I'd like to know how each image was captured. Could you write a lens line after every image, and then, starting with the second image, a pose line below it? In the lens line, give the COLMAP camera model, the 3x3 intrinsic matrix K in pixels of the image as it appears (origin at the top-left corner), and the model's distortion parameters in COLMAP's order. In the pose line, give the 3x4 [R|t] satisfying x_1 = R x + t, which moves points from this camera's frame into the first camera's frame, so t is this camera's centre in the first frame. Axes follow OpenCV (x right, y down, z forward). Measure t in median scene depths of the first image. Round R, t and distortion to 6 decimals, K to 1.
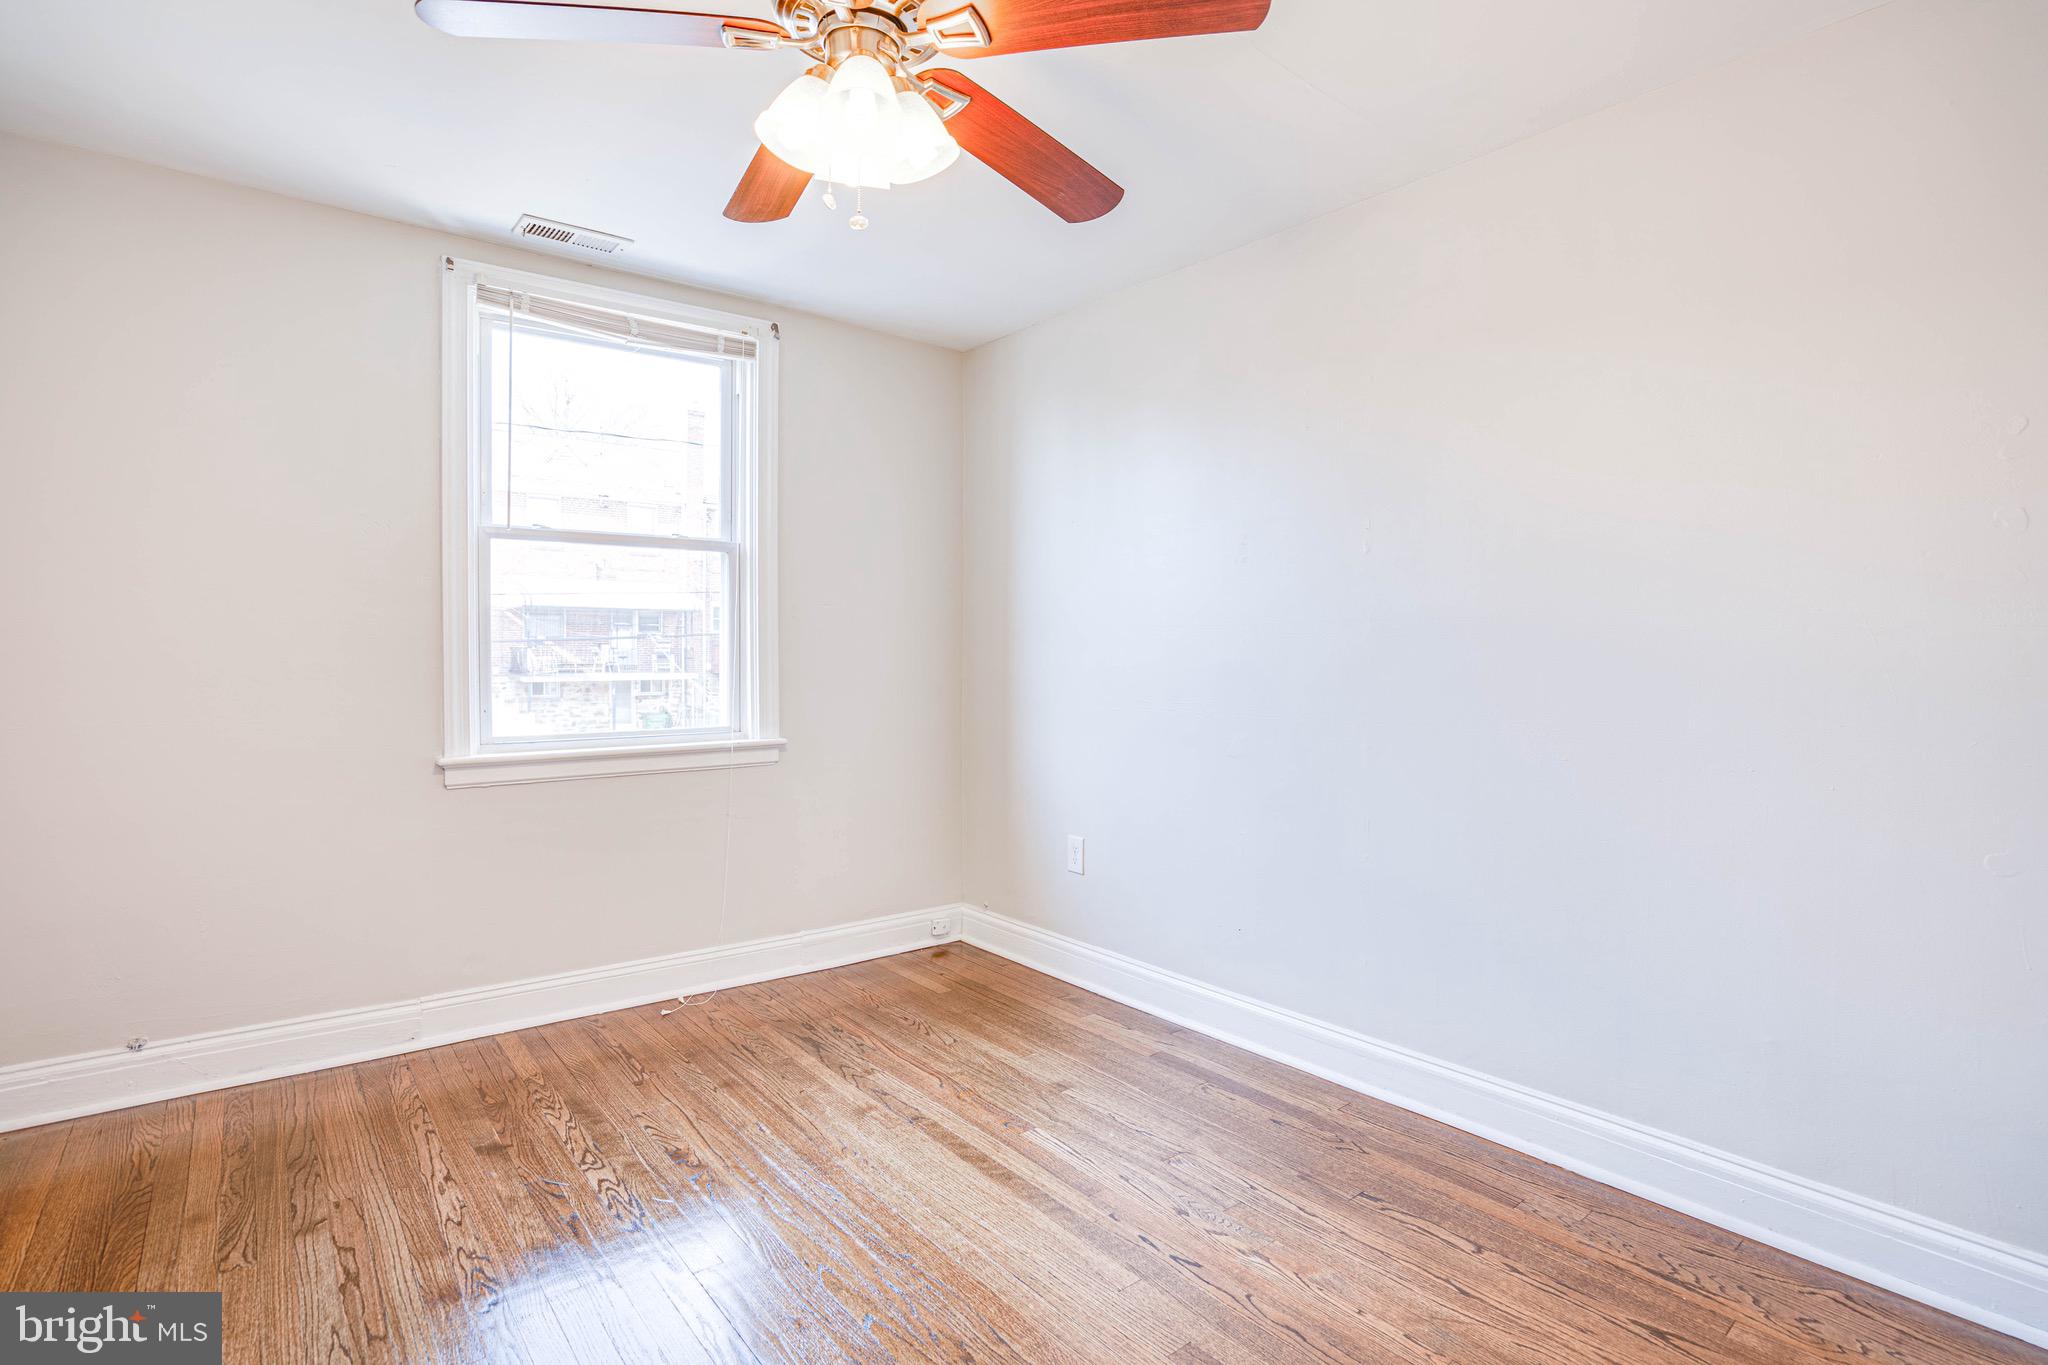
lens RADIAL K [[974.8, 0, 1035.7], [0, 974.8, 684.8], [0, 0, 1]] dist [-0.079290, 0.030230]
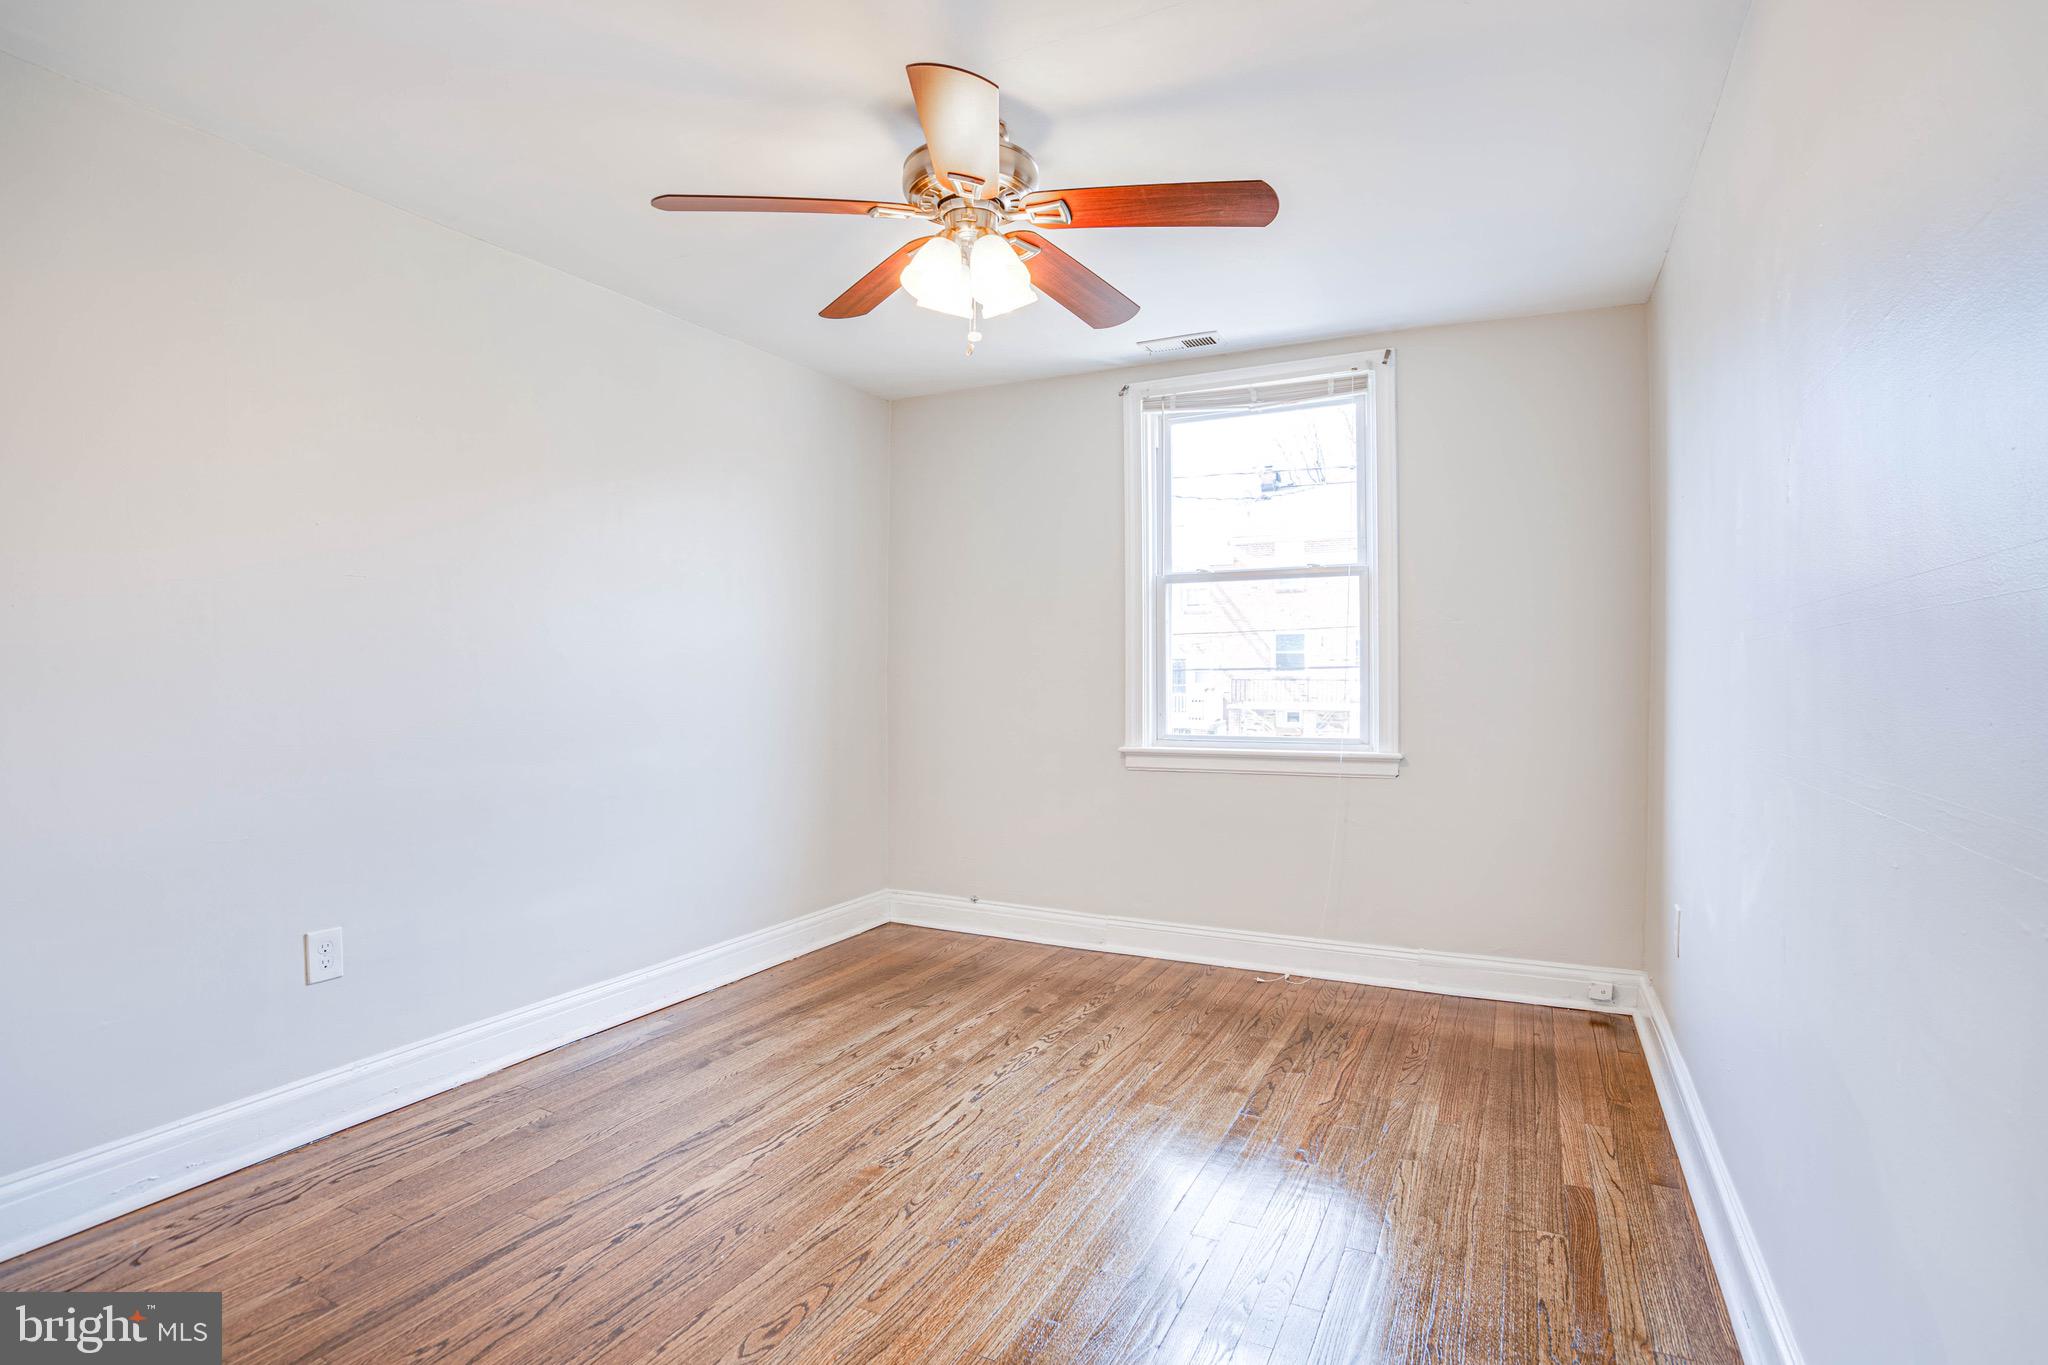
lens RADIAL K [[974.8, 0, 1035.7], [0, 974.8, 684.8], [0, 0, 1]] dist [-0.079290, 0.030230]
pose [[0.429746, 0.007954, -0.902915, 0.598065], [-0.020085, 0.999798, -0.000752, -0.009684], [0.902726, 0.018459, 0.429819, 0.268303]]
